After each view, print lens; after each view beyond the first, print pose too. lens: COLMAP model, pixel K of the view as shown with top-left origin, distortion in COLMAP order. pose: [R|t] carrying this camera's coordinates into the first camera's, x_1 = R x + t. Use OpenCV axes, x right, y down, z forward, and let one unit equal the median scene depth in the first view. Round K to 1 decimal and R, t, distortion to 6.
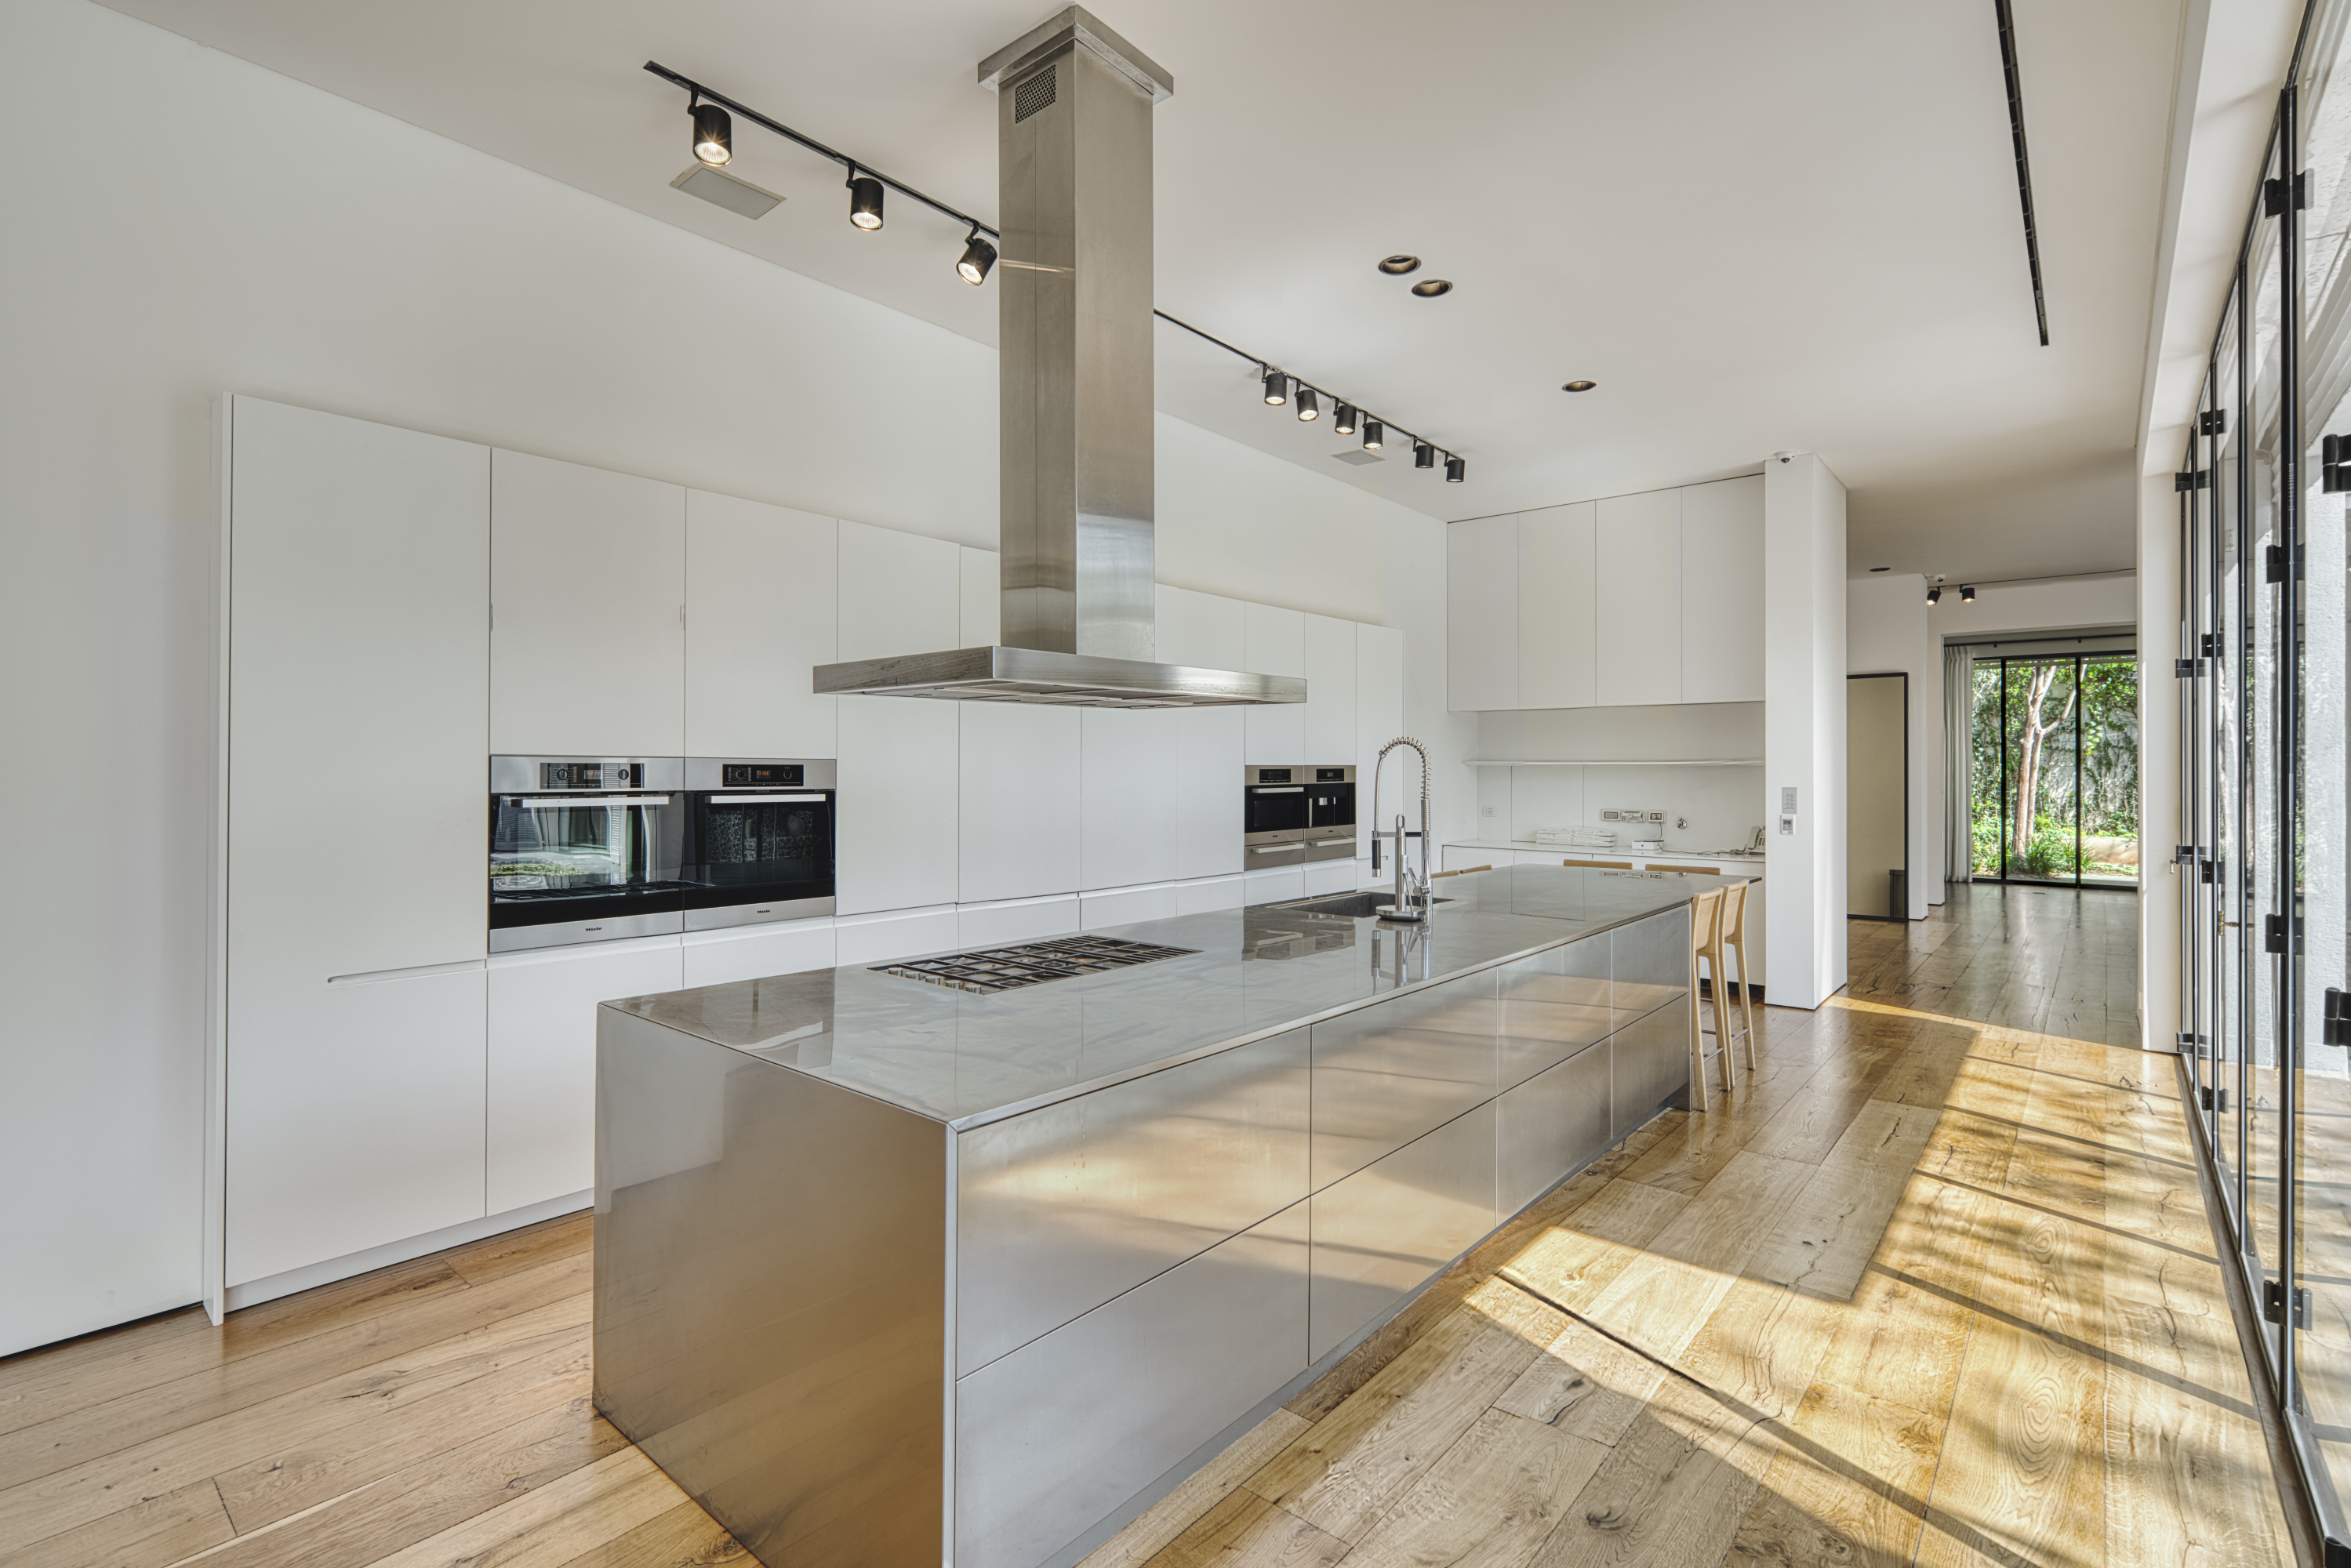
lens RADIAL K [[1083.2, 0, 1172.7], [0, 1083.2, 769.0], [0, 0, 1]] dist [-0.004617, -0.000808]
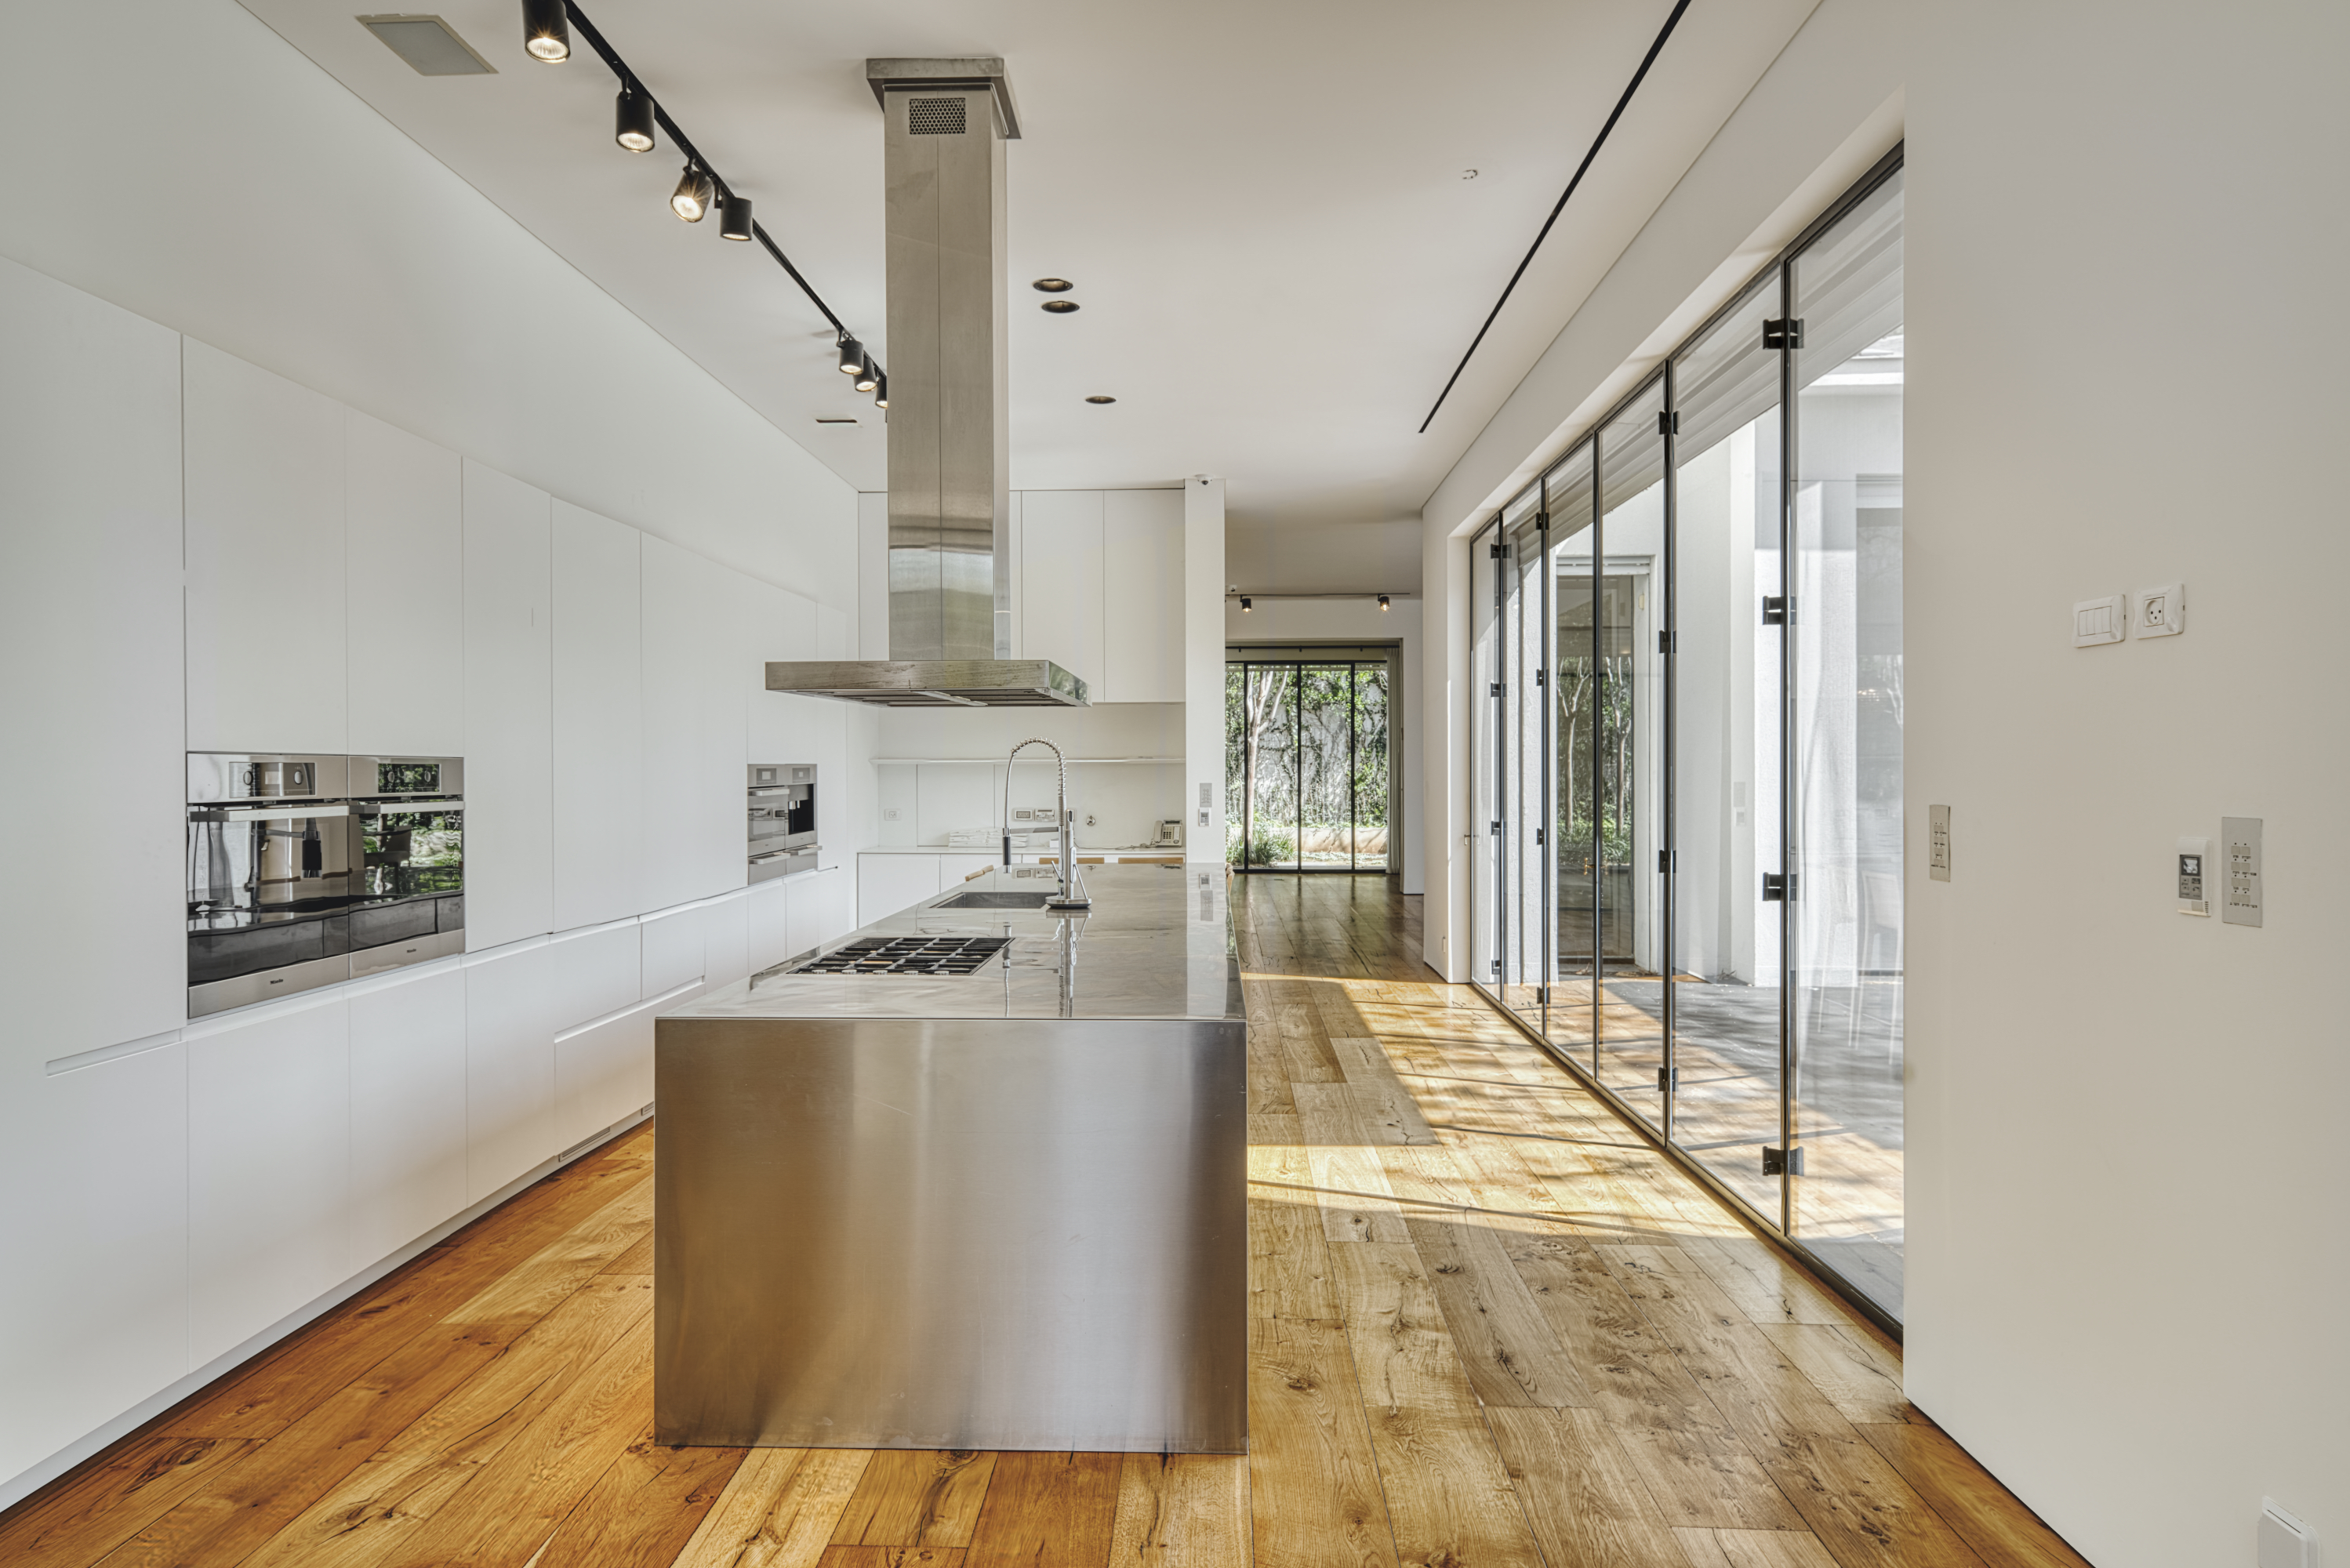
lens RADIAL K [[1413.9, 0, 1169.8], [0, 1413.9, 776.7], [0, 0, 1]] dist [-0.001729, -0.000946]
pose [[0.778746, -0.008568, 0.627281, -0.558891], [0.005105, 0.999960, 0.007321, 0.000181], [-0.627319, -0.002499, 0.778759, -0.138932]]
